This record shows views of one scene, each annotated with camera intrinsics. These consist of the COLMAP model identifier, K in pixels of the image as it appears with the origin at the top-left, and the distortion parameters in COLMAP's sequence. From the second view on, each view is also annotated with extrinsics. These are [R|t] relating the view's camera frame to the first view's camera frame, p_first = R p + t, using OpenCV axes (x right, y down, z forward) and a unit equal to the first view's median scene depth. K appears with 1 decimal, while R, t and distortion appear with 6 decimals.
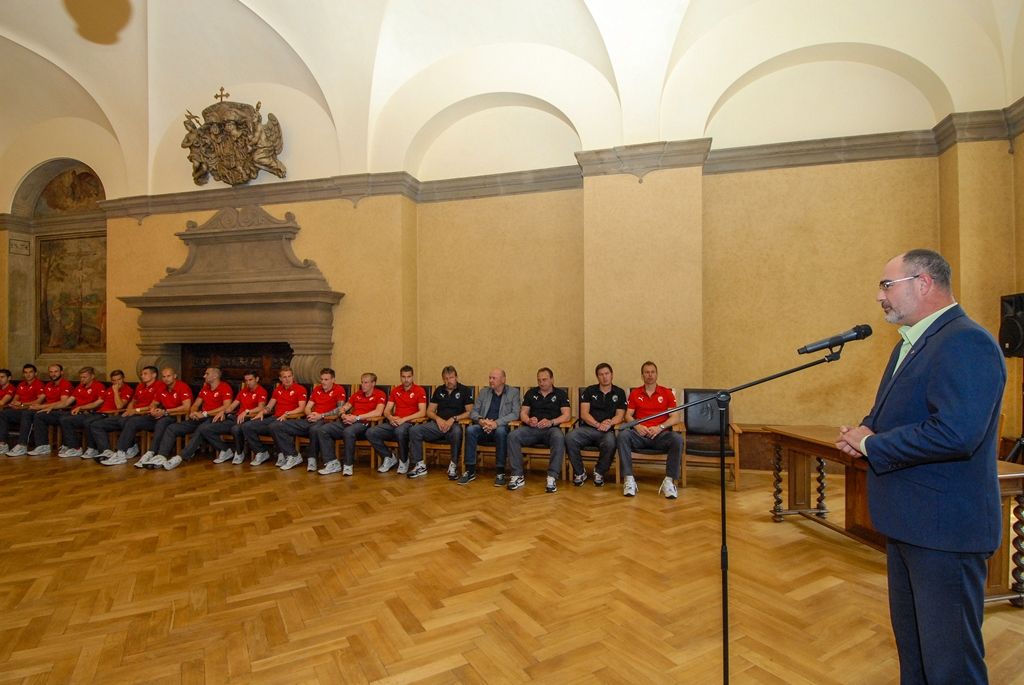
lens RADIAL K [[520.6, 0, 516.8], [0, 520.6, 346.5], [0, 0, 1]] dist [0.034921, -0.042188]
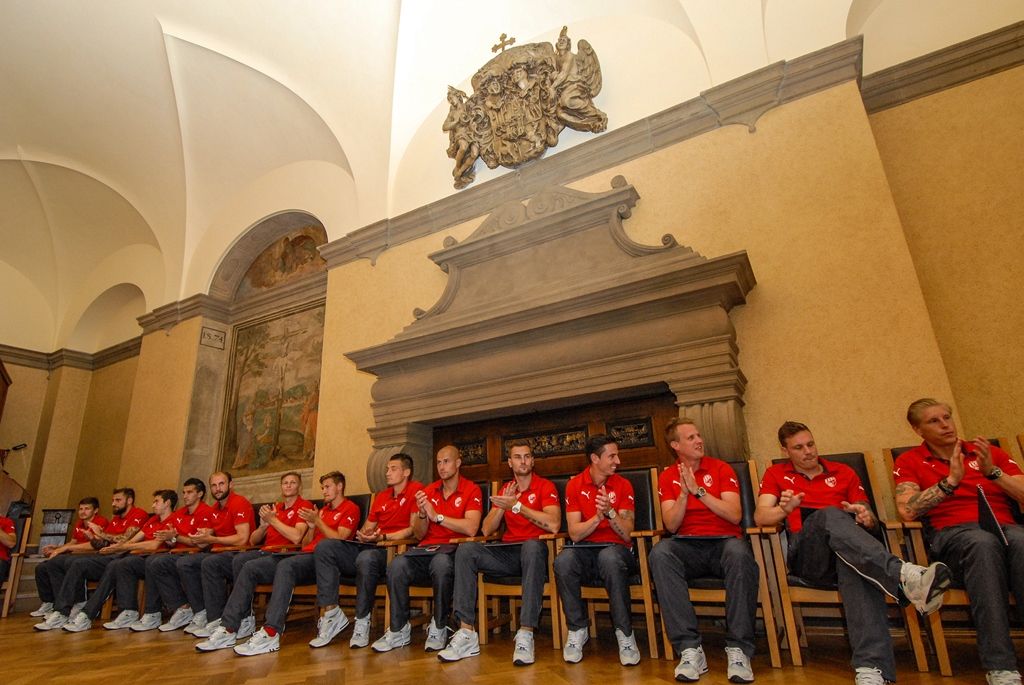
lens RADIAL K [[530.2, 0, 518.4], [0, 530.2, 345.1], [0, 0, 1]] dist [0.035190, -0.045609]
pose [[0.968138, -0.118877, -0.220402, -0.444029], [0.045548, 0.949052, -0.311811, 0.106419], [0.246240, 0.291838, 0.924228, 0.487900]]
